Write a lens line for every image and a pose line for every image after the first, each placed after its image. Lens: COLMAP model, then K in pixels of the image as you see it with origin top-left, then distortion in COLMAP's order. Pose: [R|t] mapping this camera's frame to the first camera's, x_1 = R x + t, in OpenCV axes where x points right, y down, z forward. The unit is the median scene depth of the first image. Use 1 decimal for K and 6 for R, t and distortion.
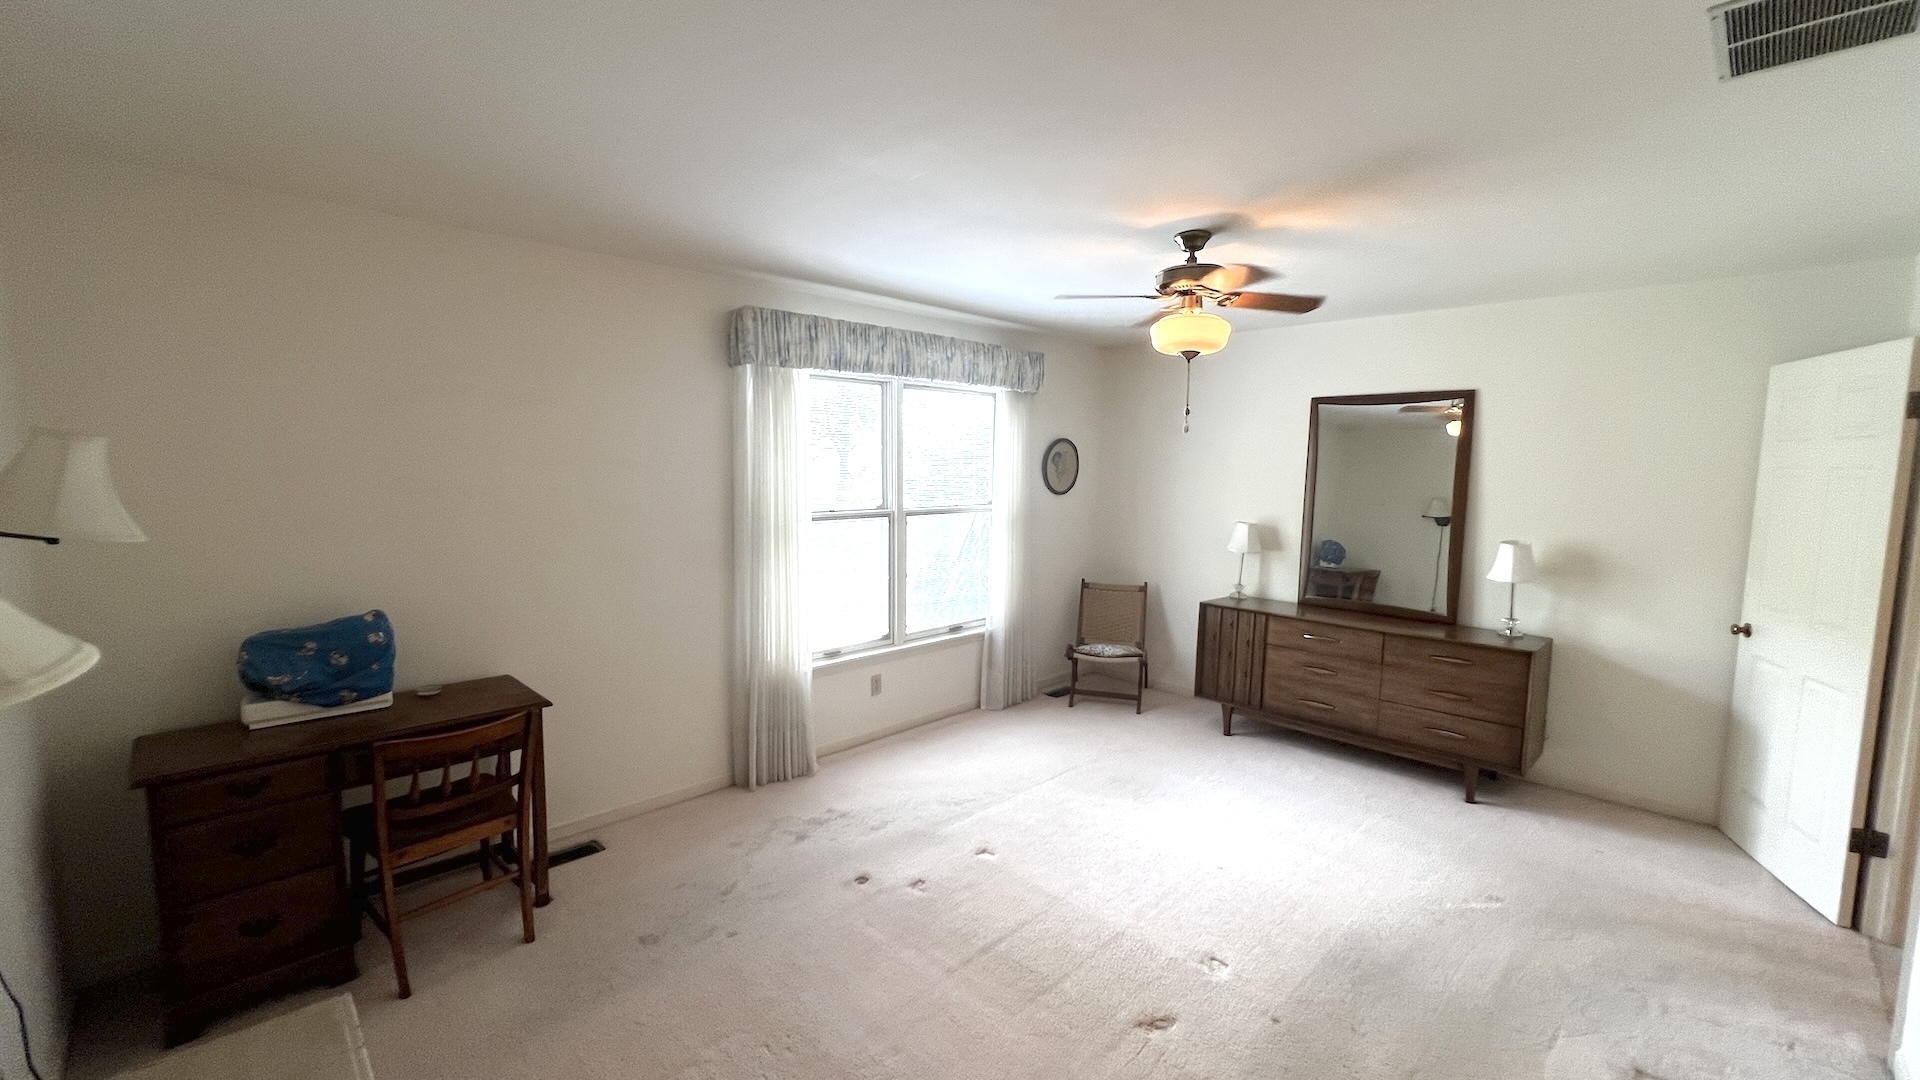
lens RADIAL K [[768.9, 0, 955.6], [0, 768.9, 534.4], [0, 0, 1]] dist [-0.000371, 0.000224]
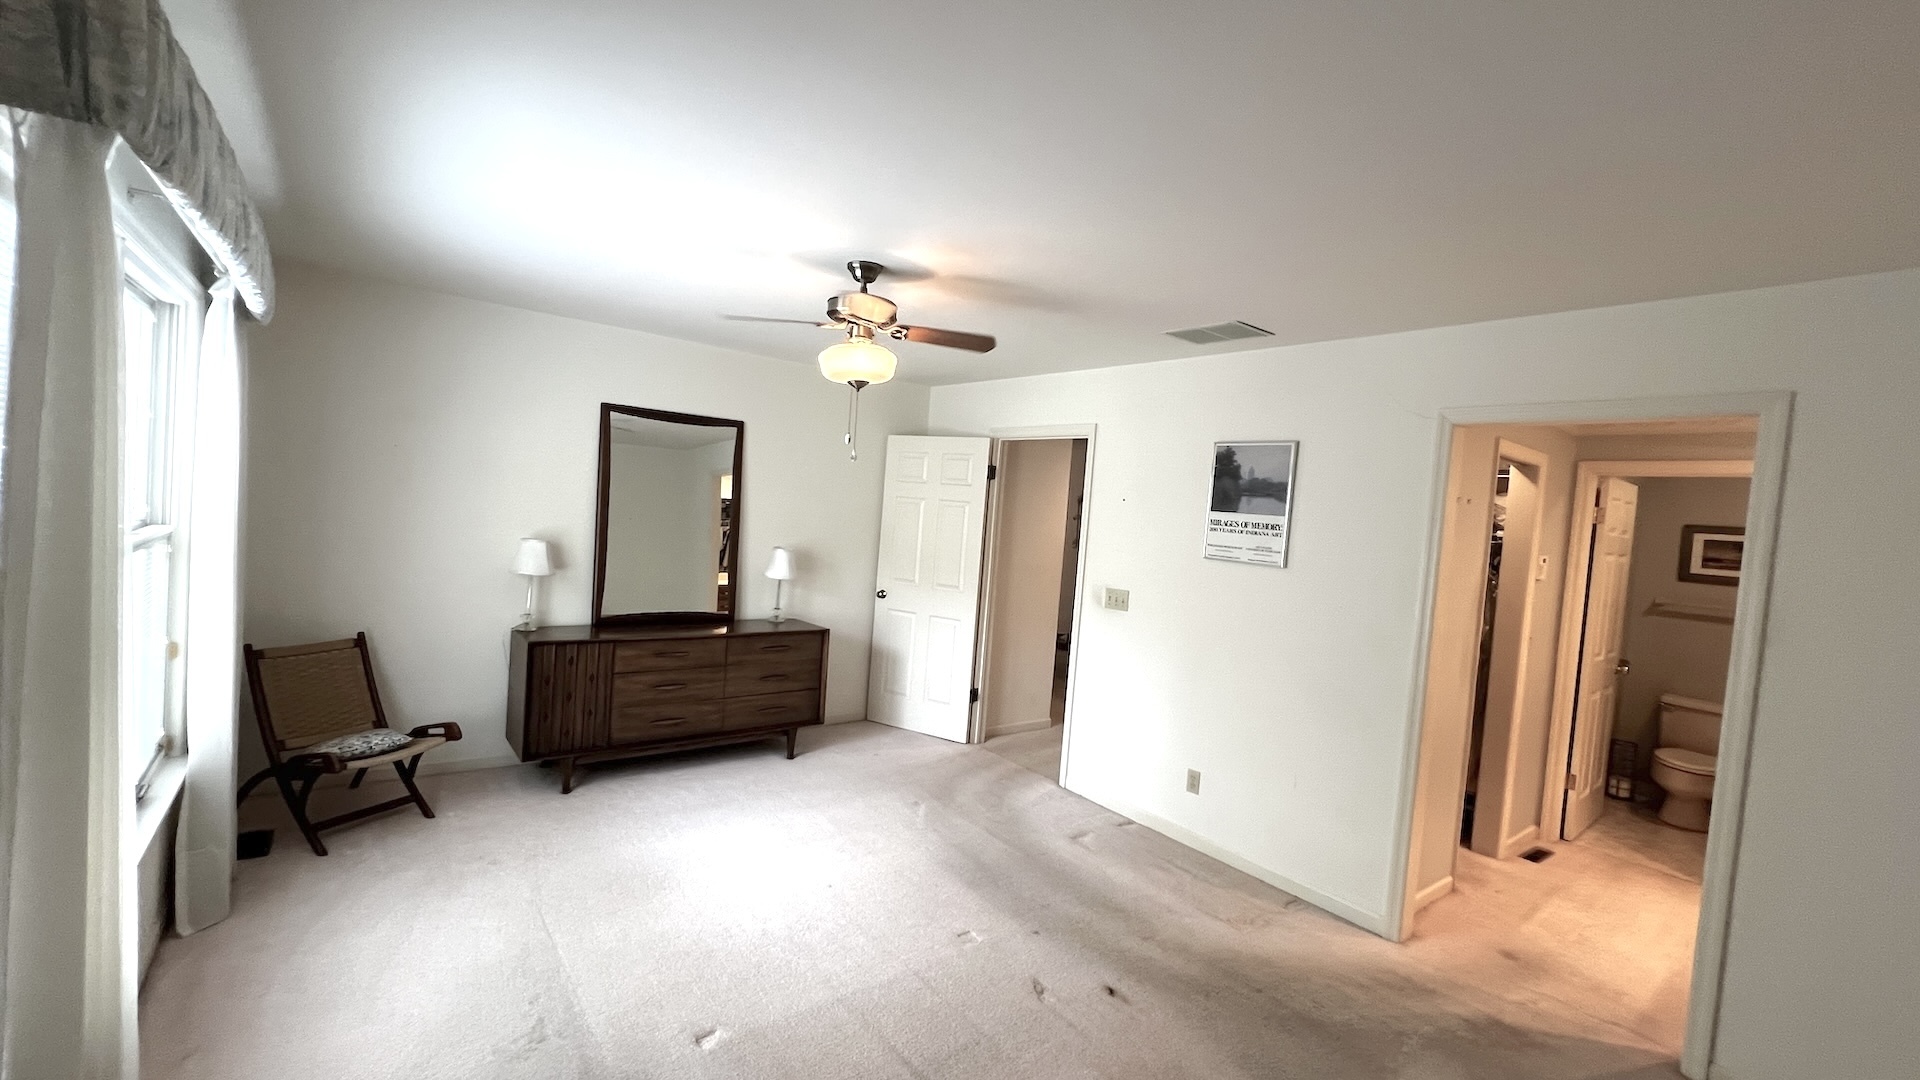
lens RADIAL K [[768.9, 0, 955.6], [0, 768.9, 534.4], [0, 0, 1]] dist [-0.000371, 0.000224]
pose [[0.119103, -0.044767, 0.991872, -0.480649], [0.014711, 0.998953, 0.043320, -0.060479], [-0.992773, 0.009432, 0.119637, 0.532160]]
